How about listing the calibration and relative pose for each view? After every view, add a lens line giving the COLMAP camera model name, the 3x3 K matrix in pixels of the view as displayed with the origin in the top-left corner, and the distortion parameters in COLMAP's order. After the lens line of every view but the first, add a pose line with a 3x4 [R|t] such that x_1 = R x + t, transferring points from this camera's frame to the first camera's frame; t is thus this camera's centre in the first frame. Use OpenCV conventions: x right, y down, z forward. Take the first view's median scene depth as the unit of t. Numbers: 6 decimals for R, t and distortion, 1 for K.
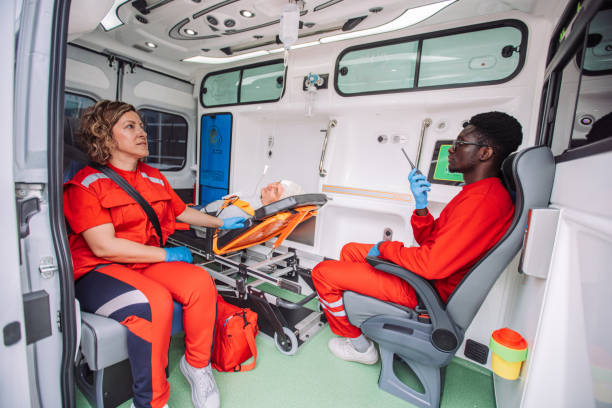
lens RADIAL K [[283.5, 0, 303.7], [0, 283.5, 206.9], [0, 0, 1]] dist [-0.045326, 0.013336]
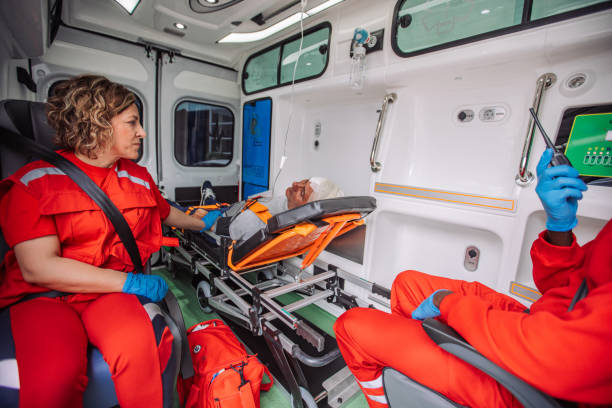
lens RADIAL K [[283.5, 0, 303.9], [0, 283.5, 201.1], [0, 0, 1]] dist [-0.045326, 0.013336]
pose [[0.966418, 0.016829, -0.256425, 0.085405], [-0.017786, 0.999841, -0.001412, -0.029301], [0.256360, 0.005925, 0.966563, 0.275418]]
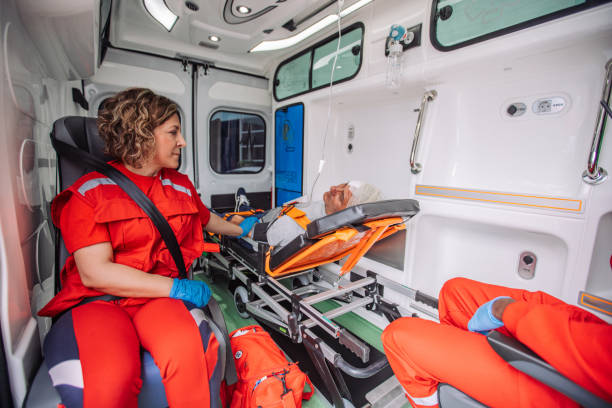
lens RADIAL K [[283.5, 0, 300.0], [0, 283.5, 203.0], [0, 0, 1]] dist [-0.045326, 0.013336]
pose [[0.930989, -0.004802, -0.365017, 0.060409], [-0.000012, 0.999913, -0.013184, -0.027497], [0.365048, 0.012278, 0.930908, 0.281126]]
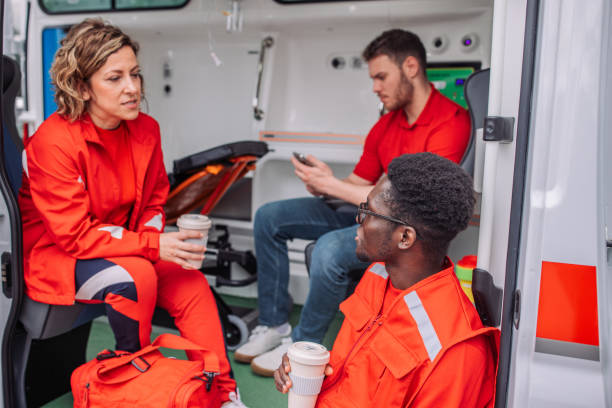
lens RADIAL K [[615.0, 0, 308.6], [0, 615.0, 201.8], [0, 0, 1]] dist [0.044175, 0.000000]
pose [[0.979476, -0.064047, 0.191115, -0.128655], [0.066372, 0.997778, -0.005781, 0.125638], [-0.190320, 0.018347, 0.981551, -0.565200]]
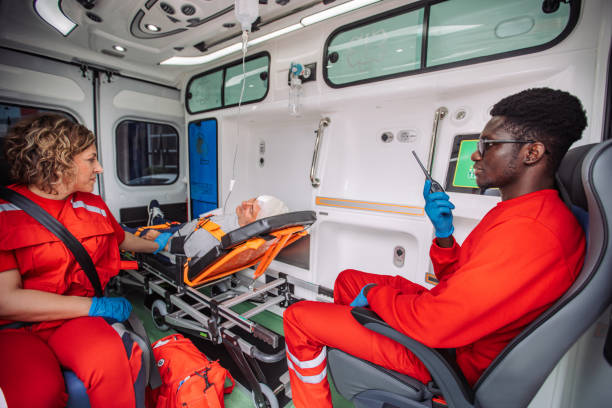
lens RADIAL K [[283.5, 0, 301.3], [0, 283.5, 206.6], [0, 0, 1]] dist [-0.045326, 0.013336]
pose [[0.995275, -0.039917, -0.088516, 0.107370], [0.039172, 0.999181, -0.010139, -0.047385], [0.088848, 0.006624, 0.996023, 0.189584]]
